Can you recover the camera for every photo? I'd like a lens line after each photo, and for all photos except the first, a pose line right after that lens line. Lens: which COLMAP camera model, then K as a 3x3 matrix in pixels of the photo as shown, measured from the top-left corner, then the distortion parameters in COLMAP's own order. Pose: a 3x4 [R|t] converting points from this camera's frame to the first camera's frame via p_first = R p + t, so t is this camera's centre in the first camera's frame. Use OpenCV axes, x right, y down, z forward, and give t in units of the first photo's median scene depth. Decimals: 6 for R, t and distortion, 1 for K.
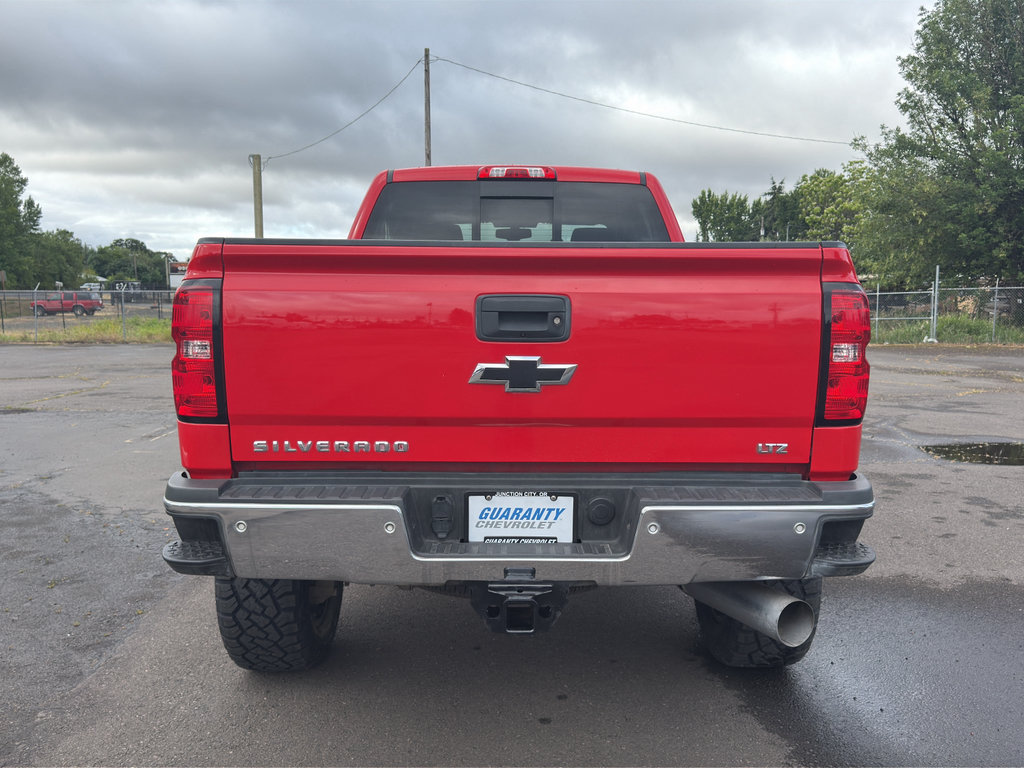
lens RADIAL K [[904.1, 0, 519.6], [0, 904.1, 386.8], [0, 0, 1]] dist [0.074564, -0.126653]
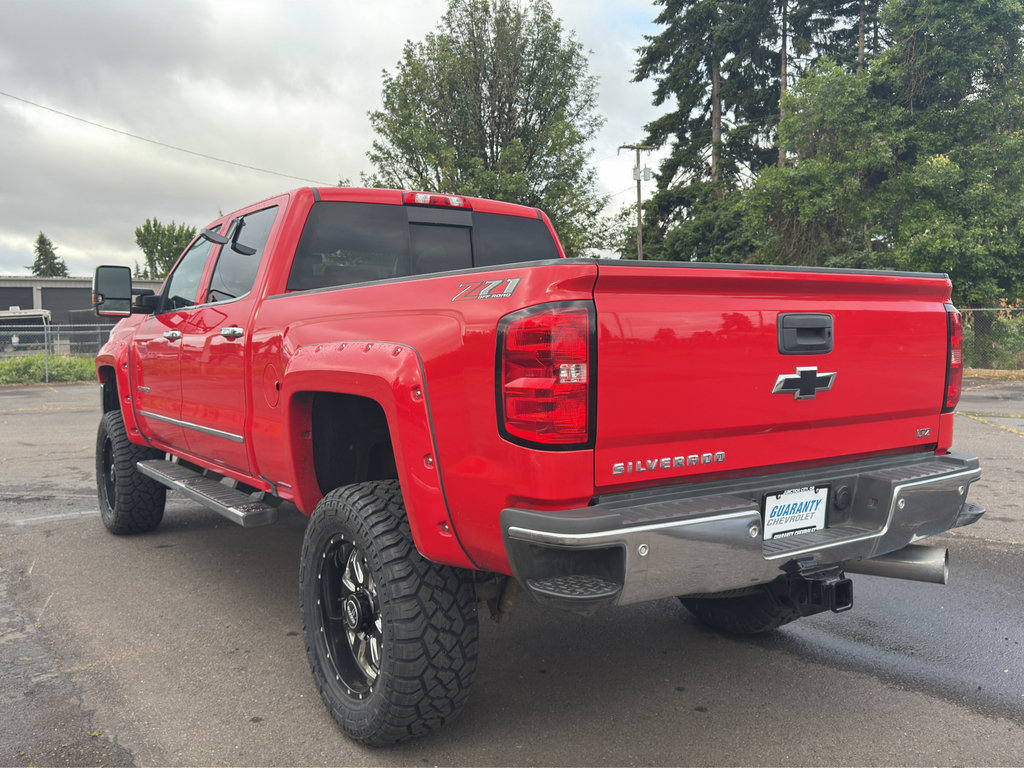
lens RADIAL K [[898.9, 0, 512.0], [0, 898.9, 384.0], [0, 0, 1]] dist [0.115010, -0.220701]
pose [[0.830112, -0.043388, 0.555906, -0.617653], [0.065699, 0.997634, -0.020241, -0.009111], [-0.553712, 0.053325, 0.830999, 0.171817]]
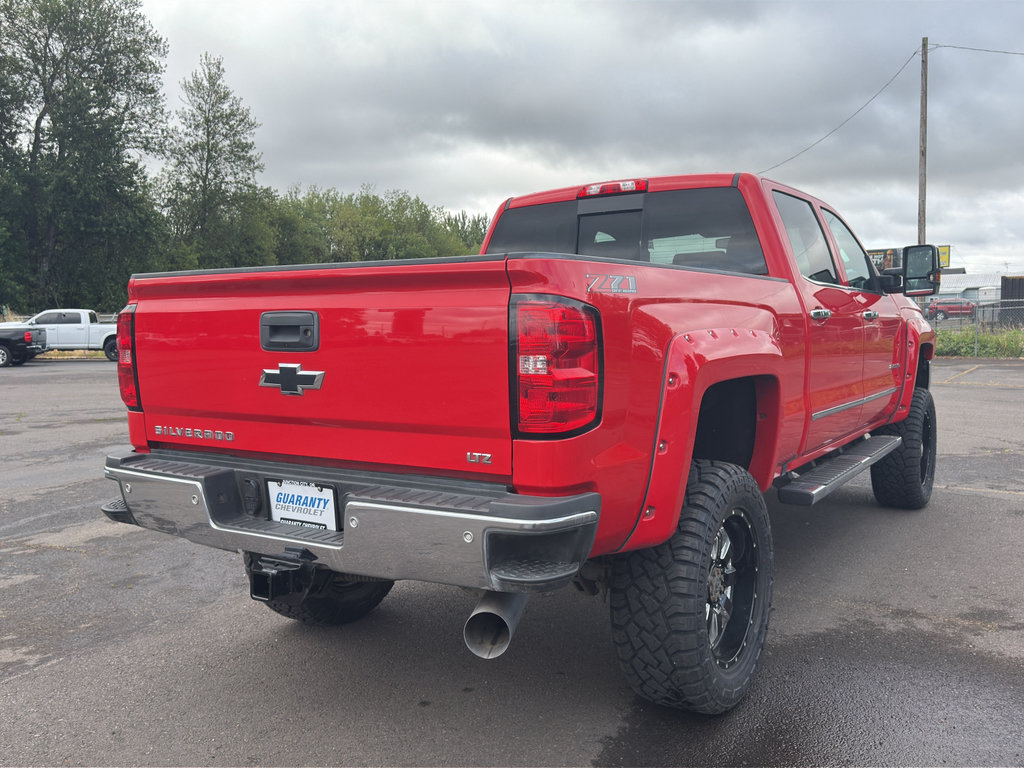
lens RADIAL K [[904.1, 0, 519.6], [0, 904.1, 386.8], [0, 0, 1]] dist [0.074564, -0.126653]
pose [[0.836013, 0.024558, -0.548160, 0.587131], [-0.033132, 0.999434, -0.005756, -0.004733], [0.547708, 0.022974, 0.836354, 0.123837]]
